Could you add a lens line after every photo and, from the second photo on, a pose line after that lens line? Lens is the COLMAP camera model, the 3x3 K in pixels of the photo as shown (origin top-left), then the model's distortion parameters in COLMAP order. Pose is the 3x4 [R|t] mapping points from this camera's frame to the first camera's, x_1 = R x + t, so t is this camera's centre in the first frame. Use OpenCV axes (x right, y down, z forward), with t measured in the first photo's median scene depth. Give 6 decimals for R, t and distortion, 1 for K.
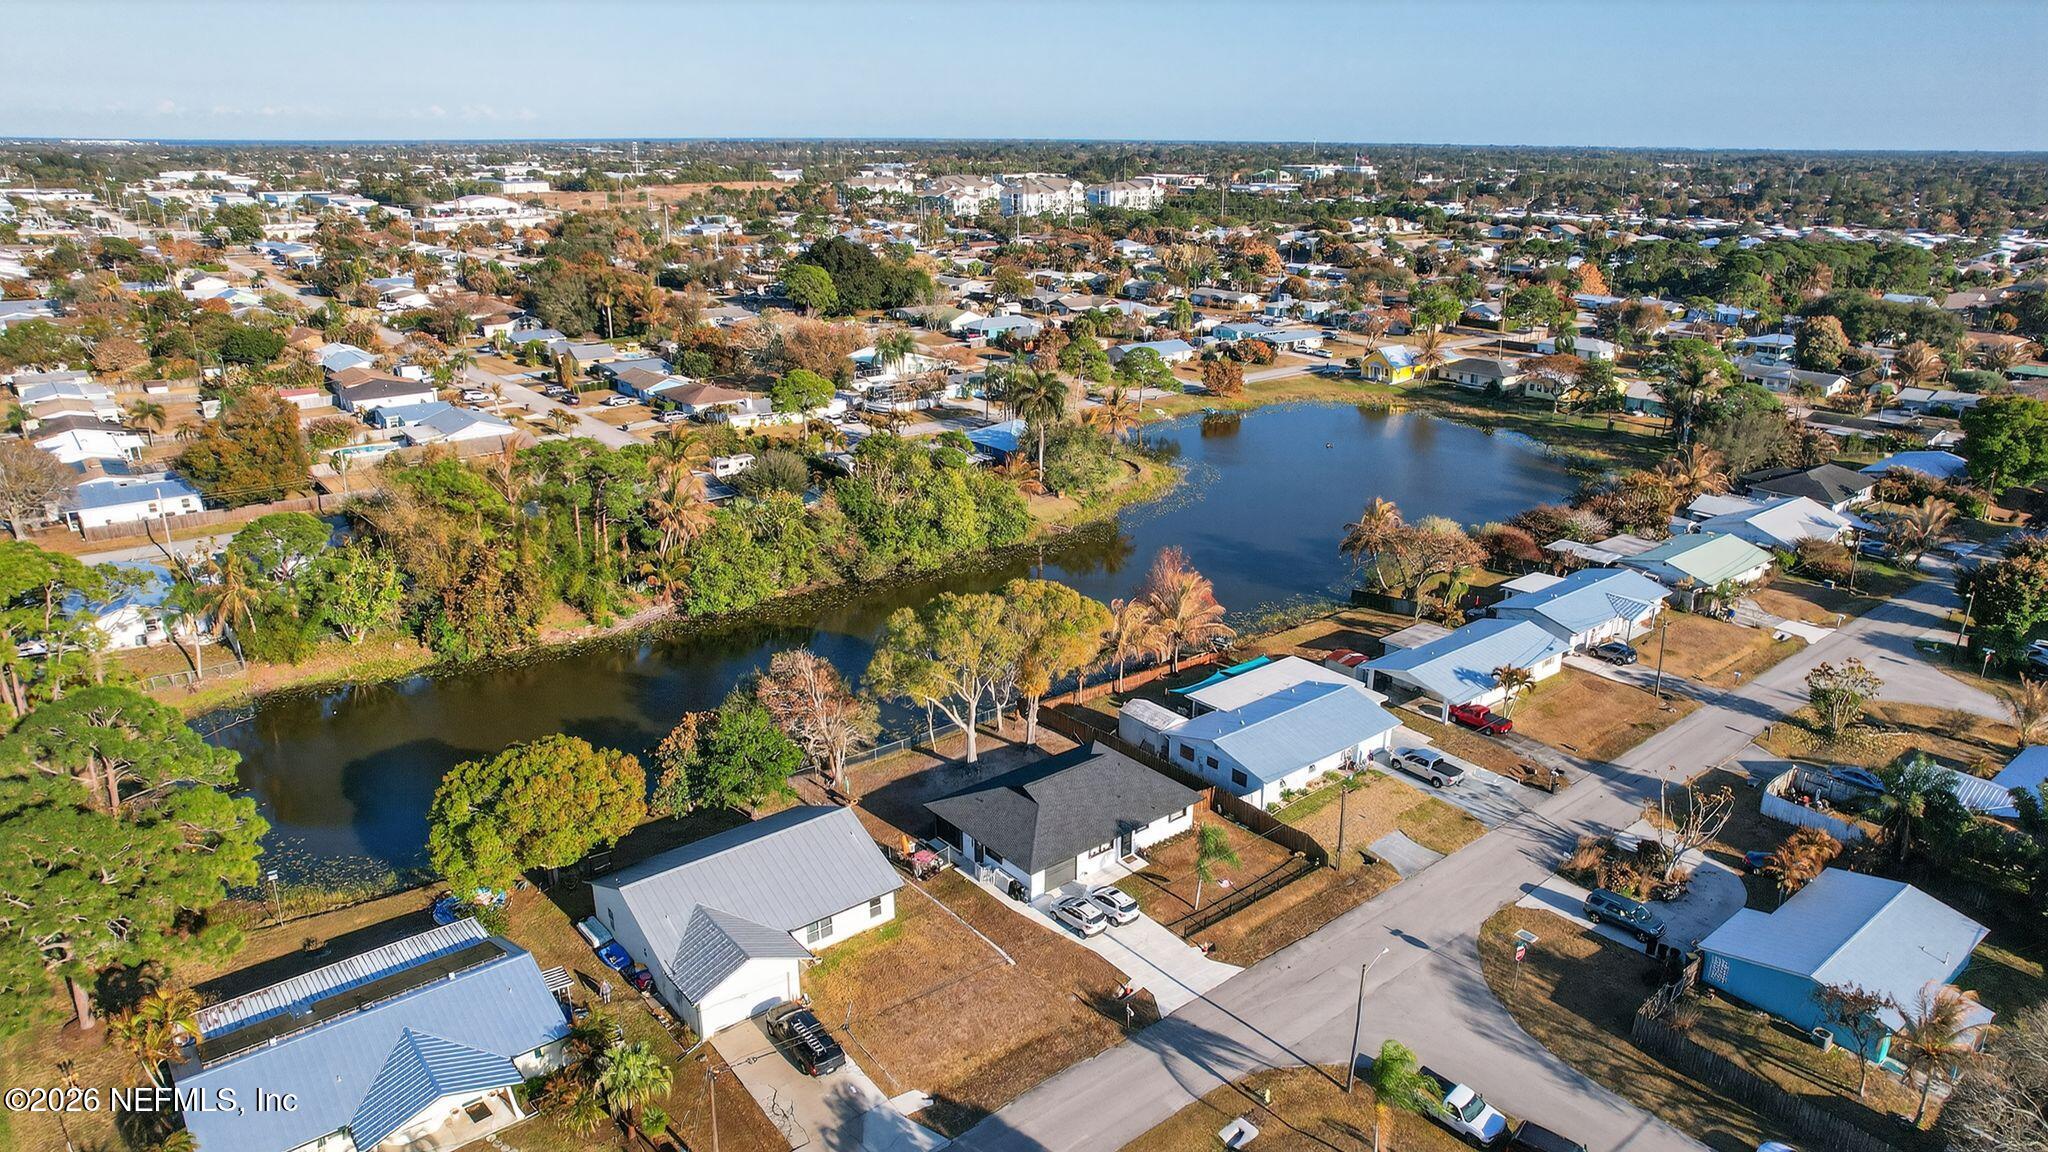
lens RADIAL K [[1300.4, 0, 1024.0], [0, 1300.4, 576.0], [0, 0, 1]] dist [-0.075175, 0.077016]
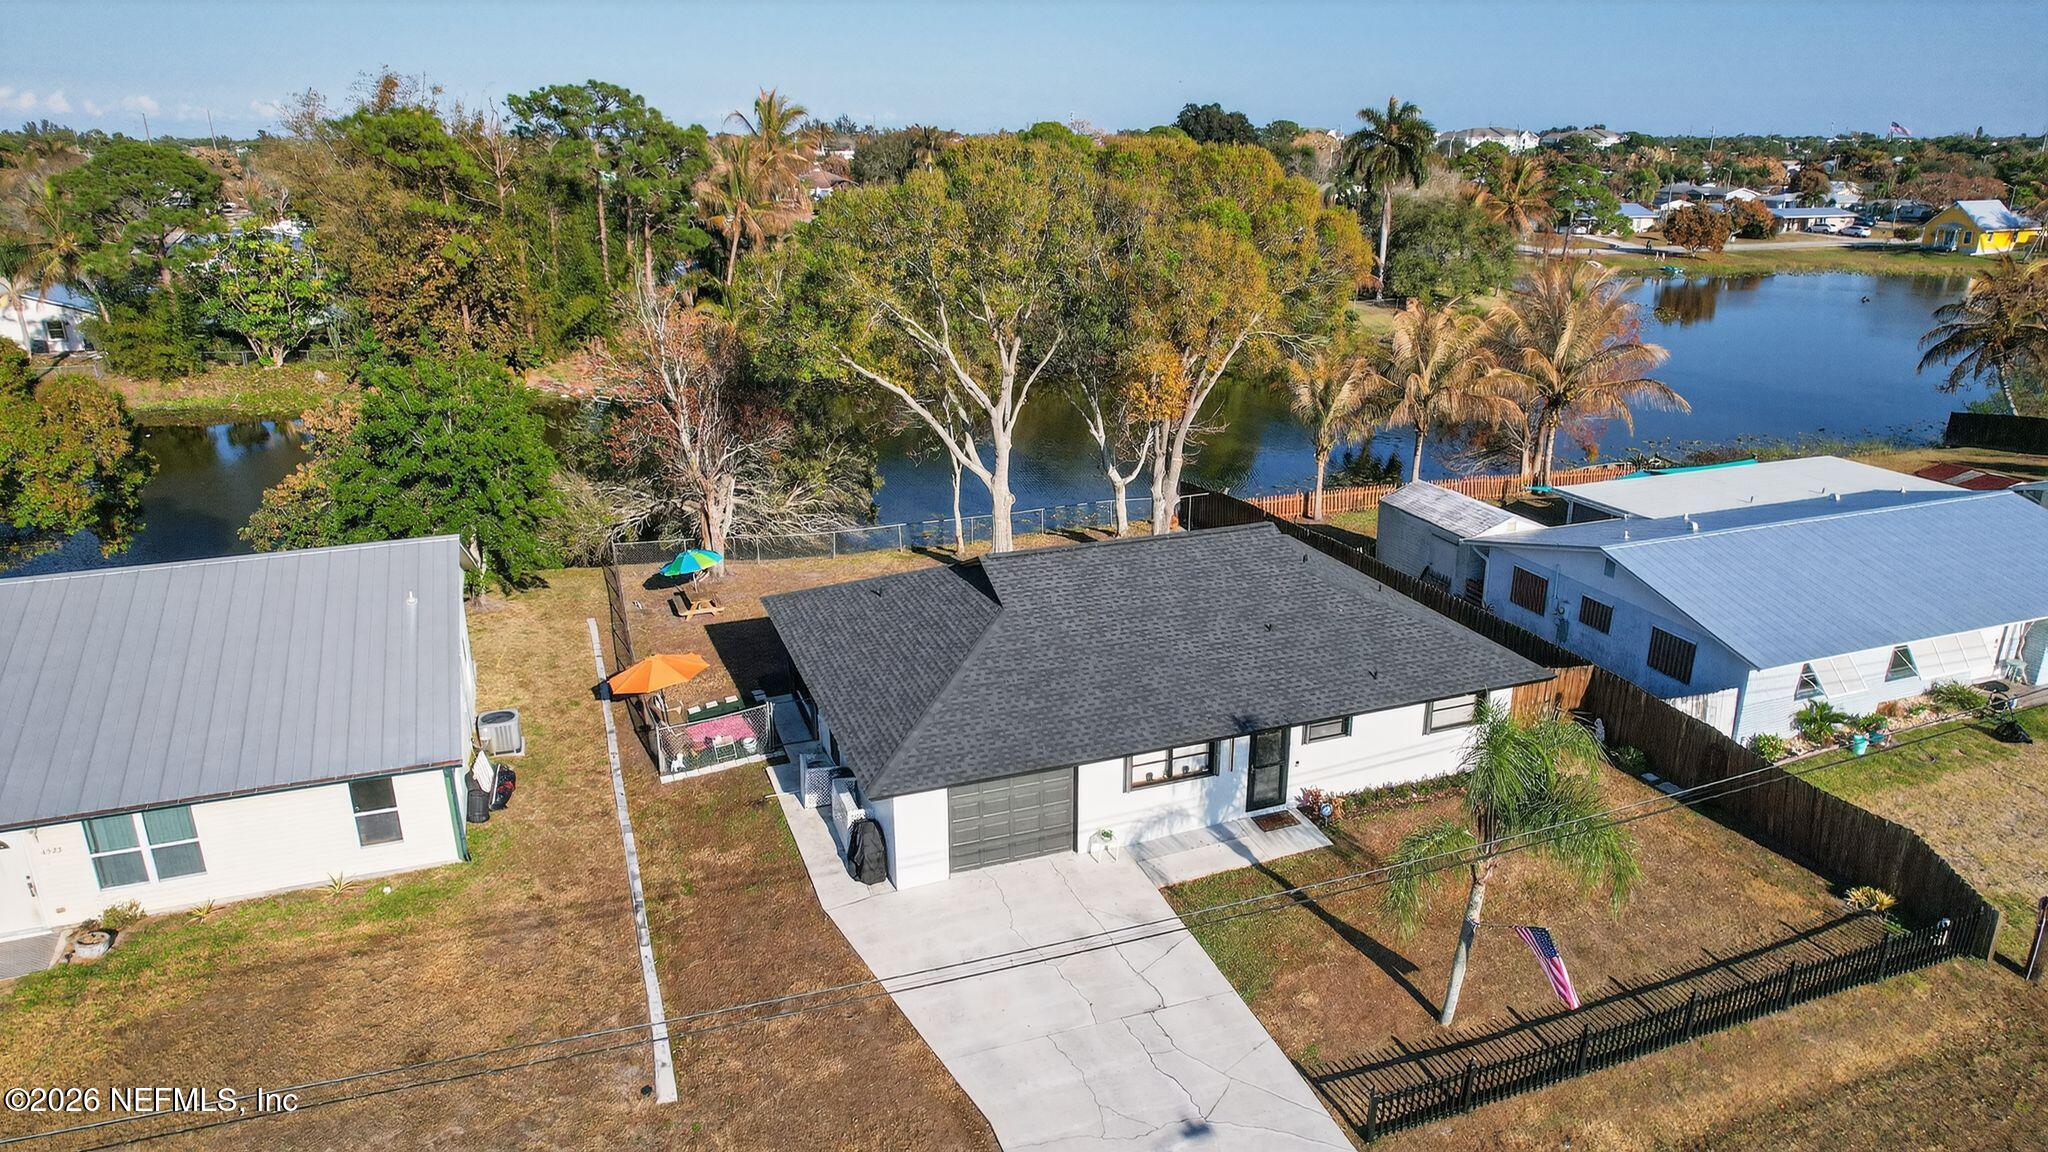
lens RADIAL K [[1300.4, 0, 1024.0], [0, 1300.4, 576.0], [0, 0, 1]] dist [-0.075175, 0.077016]
pose [[0.946740, 0.097951, -0.306738, 0.106951], [-0.096325, 0.995139, 0.020475, 0.147245], [0.307252, 0.010162, 0.951574, 0.628450]]
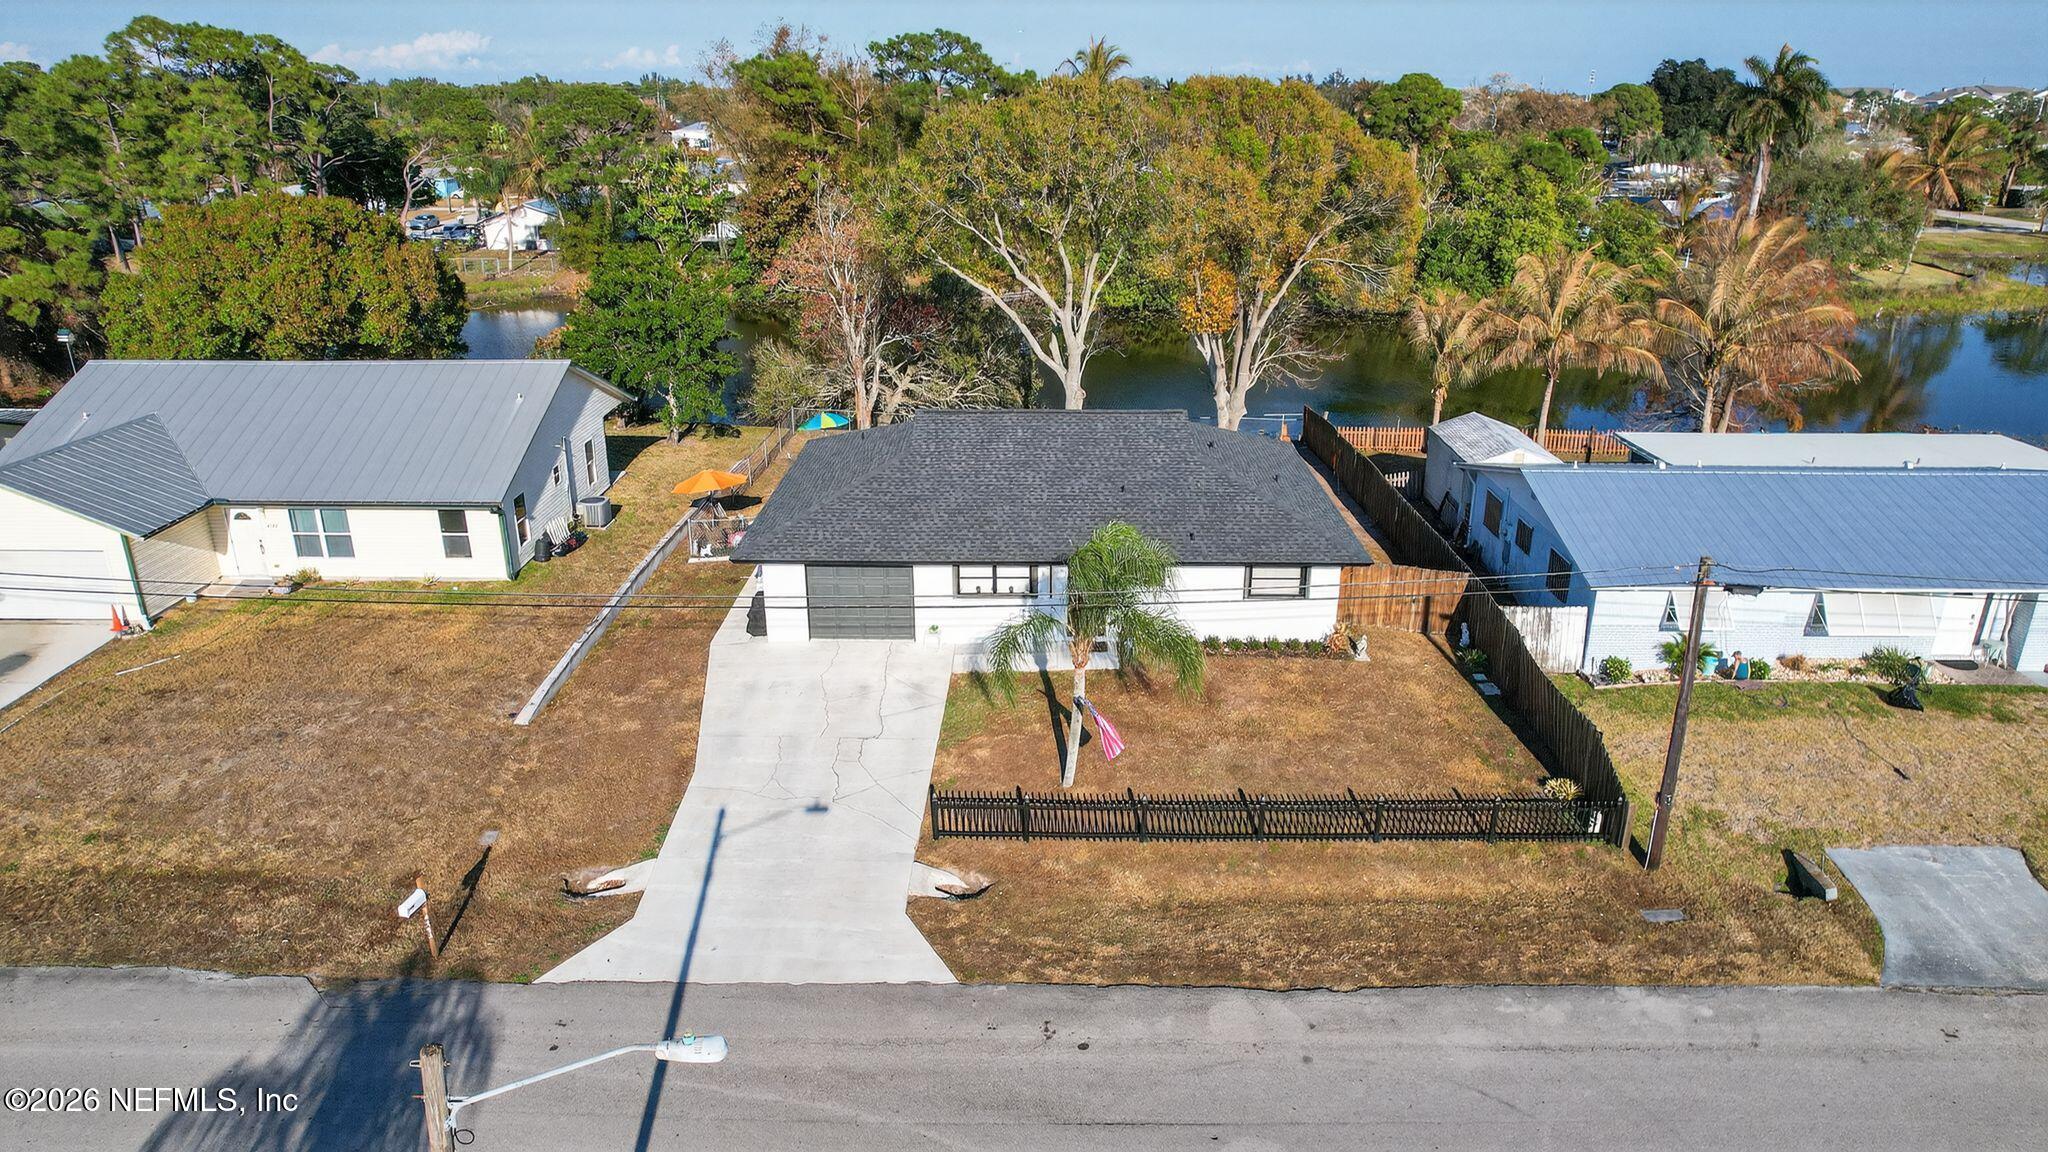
lens RADIAL K [[1300.4, 0, 1024.0], [0, 1300.4, 576.0], [0, 0, 1]] dist [-0.075175, 0.077016]
pose [[0.768550, 0.224157, -0.599237, 0.271851], [-0.204416, 0.973555, 0.102006, 0.152919], [0.606255, 0.044098, 0.794046, 0.639394]]
